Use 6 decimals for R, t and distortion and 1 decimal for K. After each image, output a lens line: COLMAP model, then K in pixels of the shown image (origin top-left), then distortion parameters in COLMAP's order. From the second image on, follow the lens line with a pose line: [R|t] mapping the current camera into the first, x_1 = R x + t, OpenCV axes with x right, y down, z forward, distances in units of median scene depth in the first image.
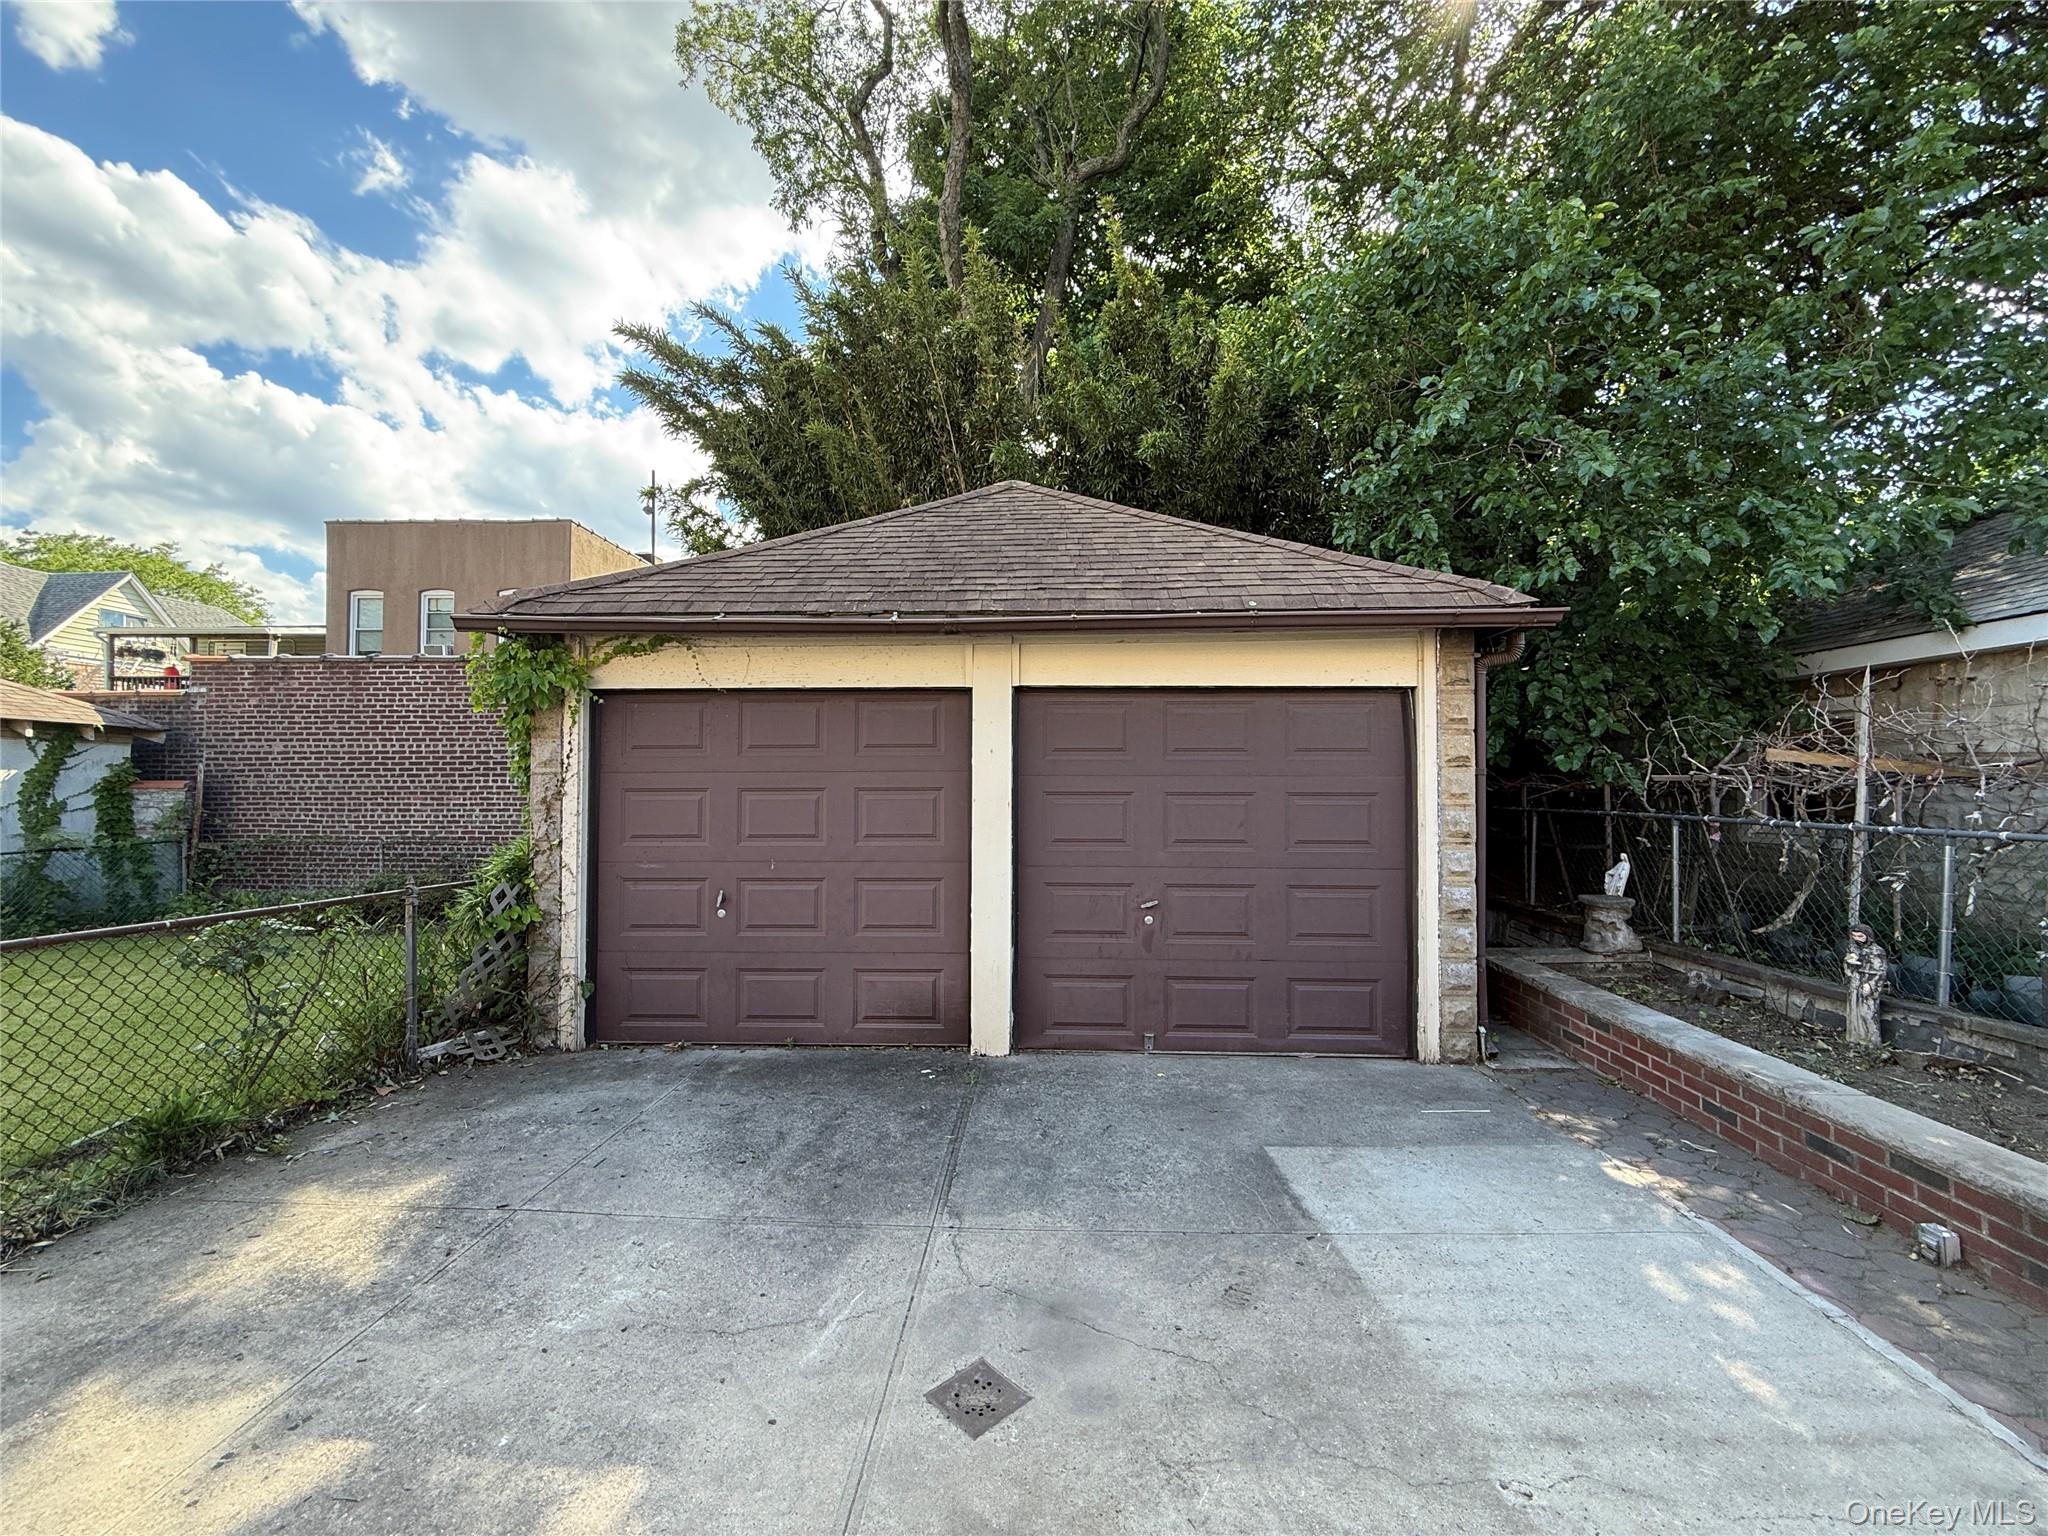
lens RADIAL K [[819.3, 0, 1025.1], [0, 819.3, 774.6], [0, 0, 1]] dist [-0.002869, 0.000388]
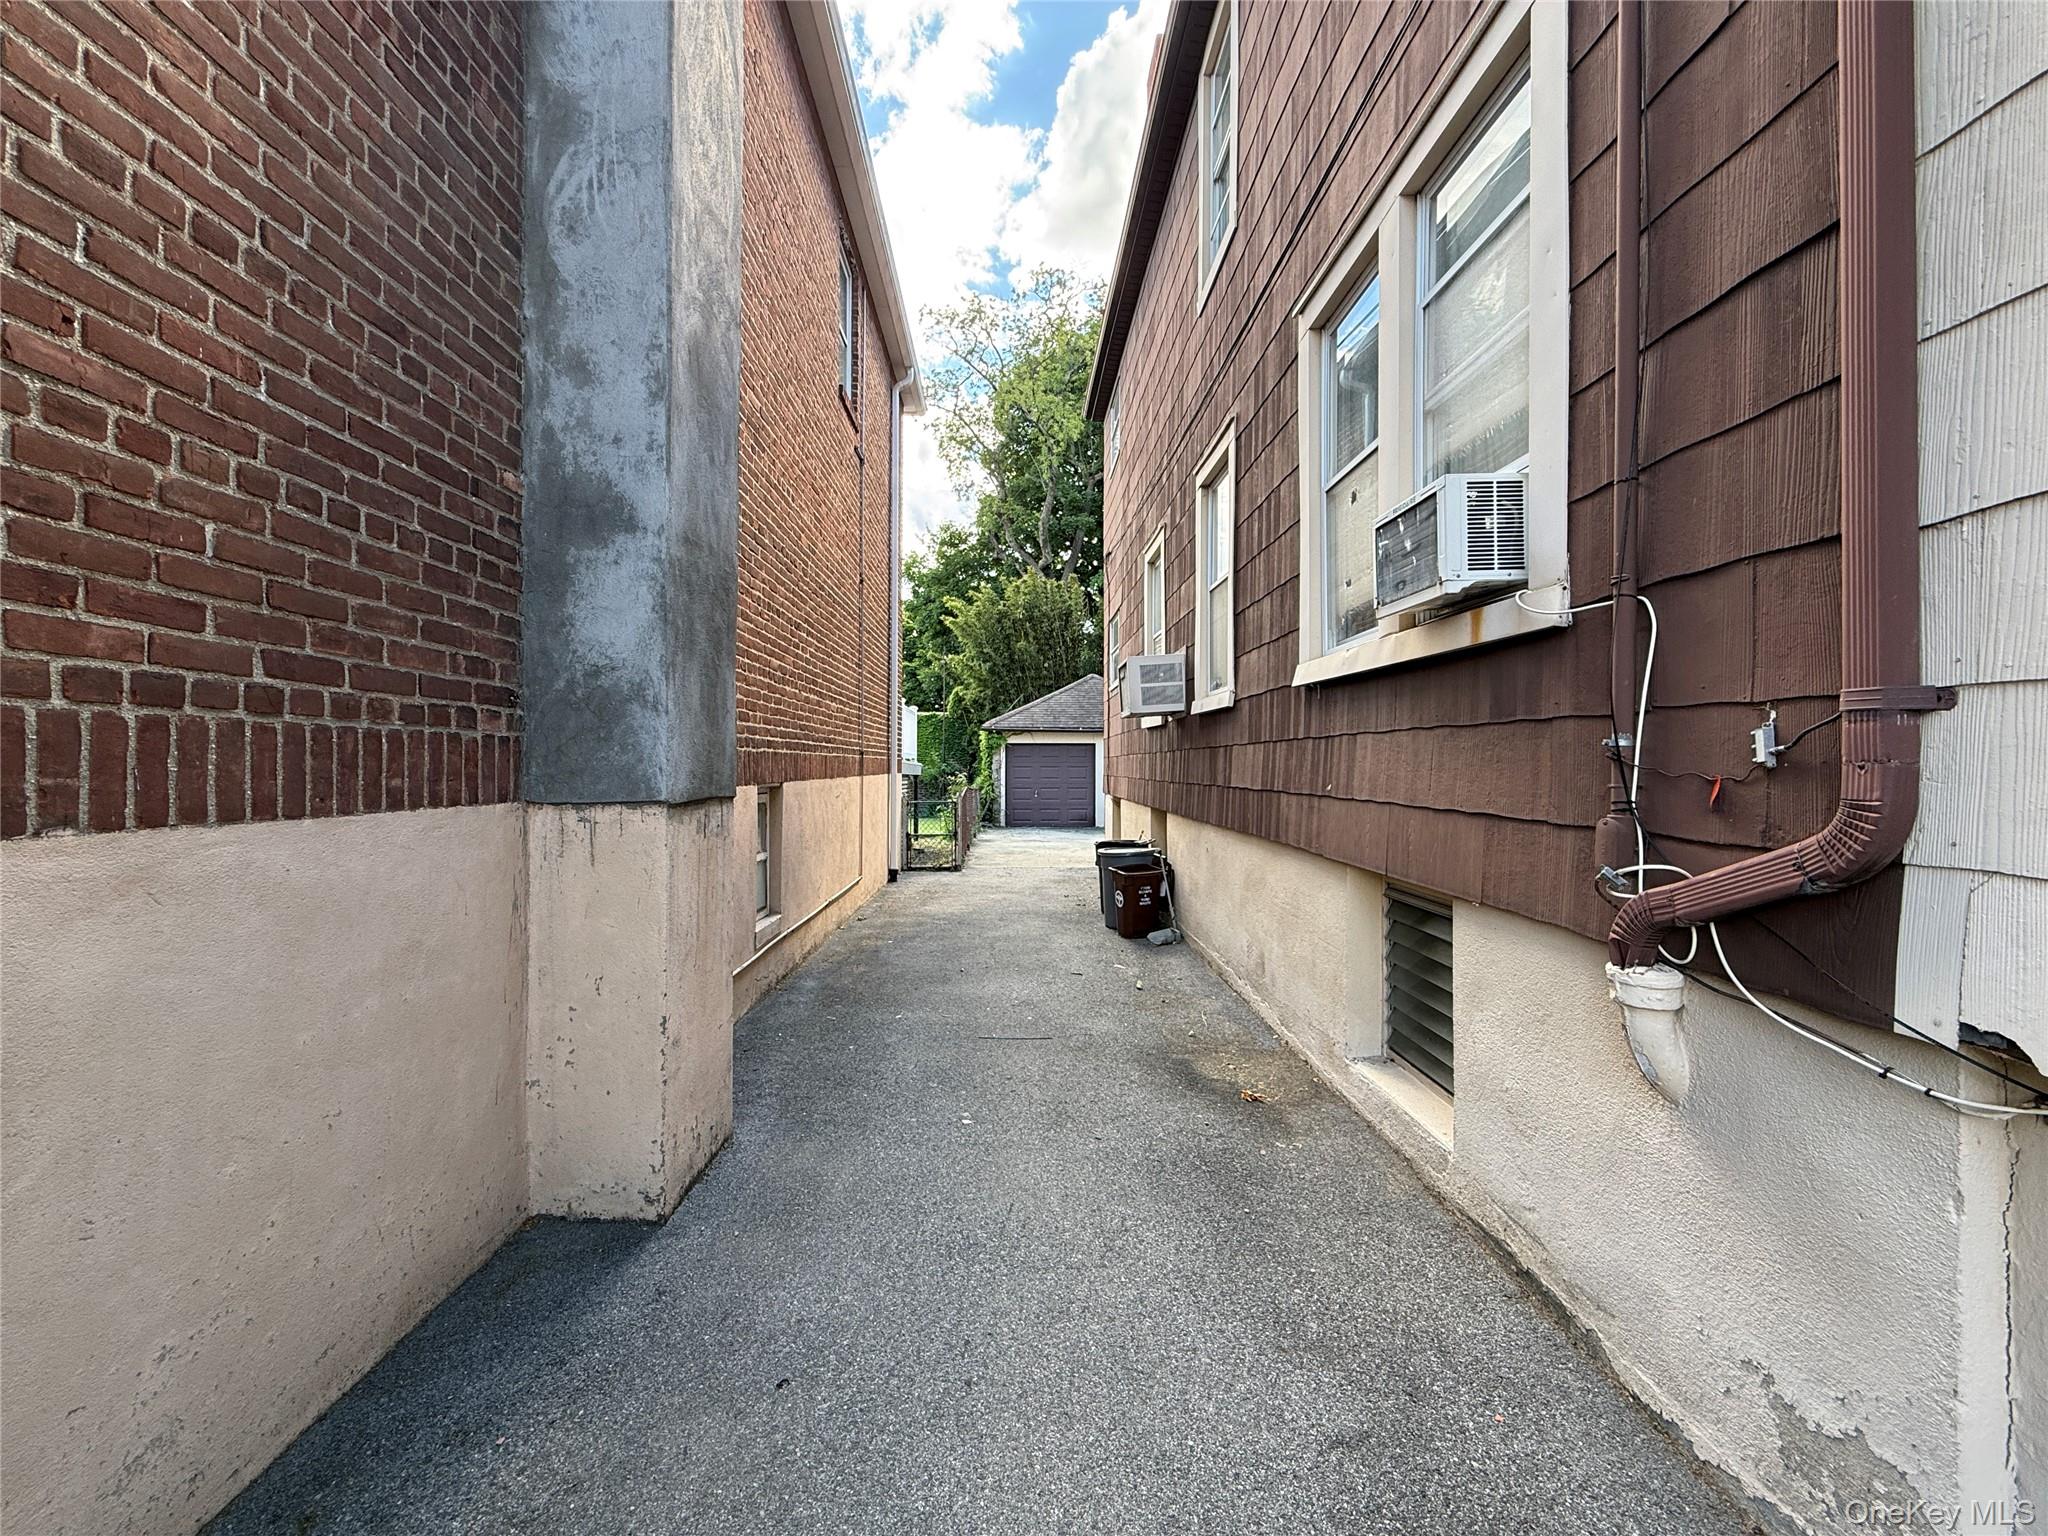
lens RADIAL K [[819.3, 0, 1024.0], [0, 819.3, 767.0], [0, 0, 1]] dist [-0.002869, 0.000388]
pose [[0.998422, 0.002626, 0.056094, -0.685814], [-0.003348, 0.999913, 0.012793, -0.038733], [-0.056056, -0.012961, 0.998344, -3.313509]]
